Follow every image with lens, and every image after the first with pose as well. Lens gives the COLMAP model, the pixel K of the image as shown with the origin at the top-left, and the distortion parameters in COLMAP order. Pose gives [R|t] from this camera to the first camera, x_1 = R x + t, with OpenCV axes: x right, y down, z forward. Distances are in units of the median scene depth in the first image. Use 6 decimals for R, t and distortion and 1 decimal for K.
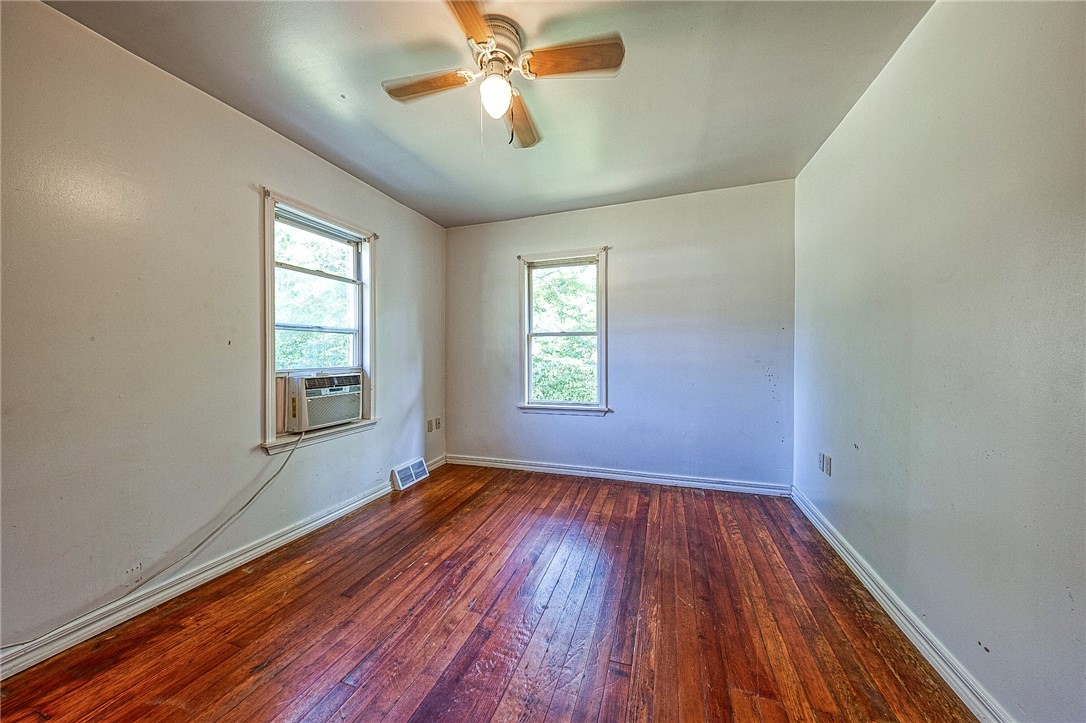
lens RADIAL K [[358.1, 0, 544.5], [0, 358.1, 358.3], [0, 0, 1]] dist [-0.019300, -0.000013]
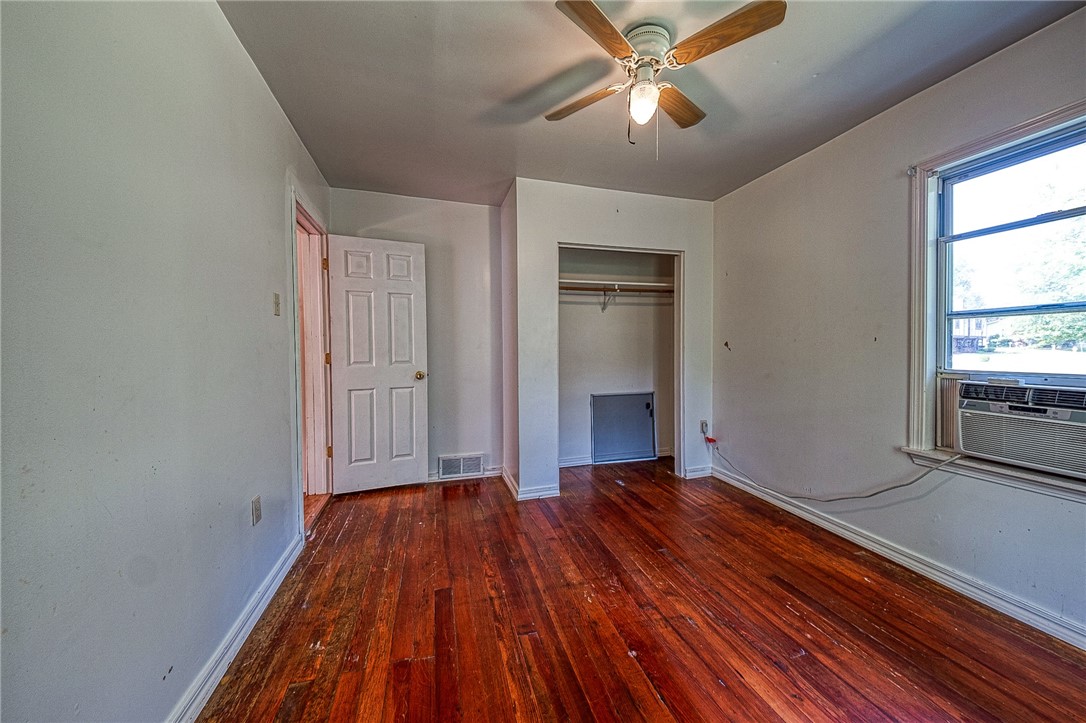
lens RADIAL K [[358.1, 0, 544.5], [0, 358.1, 358.3], [0, 0, 1]] dist [-0.019300, -0.000013]
pose [[-0.814771, 0.023475, -0.579307, 0.540972], [0.001349, 0.999254, 0.038595, -0.029246], [0.579781, 0.030664, -0.814195, 1.296656]]
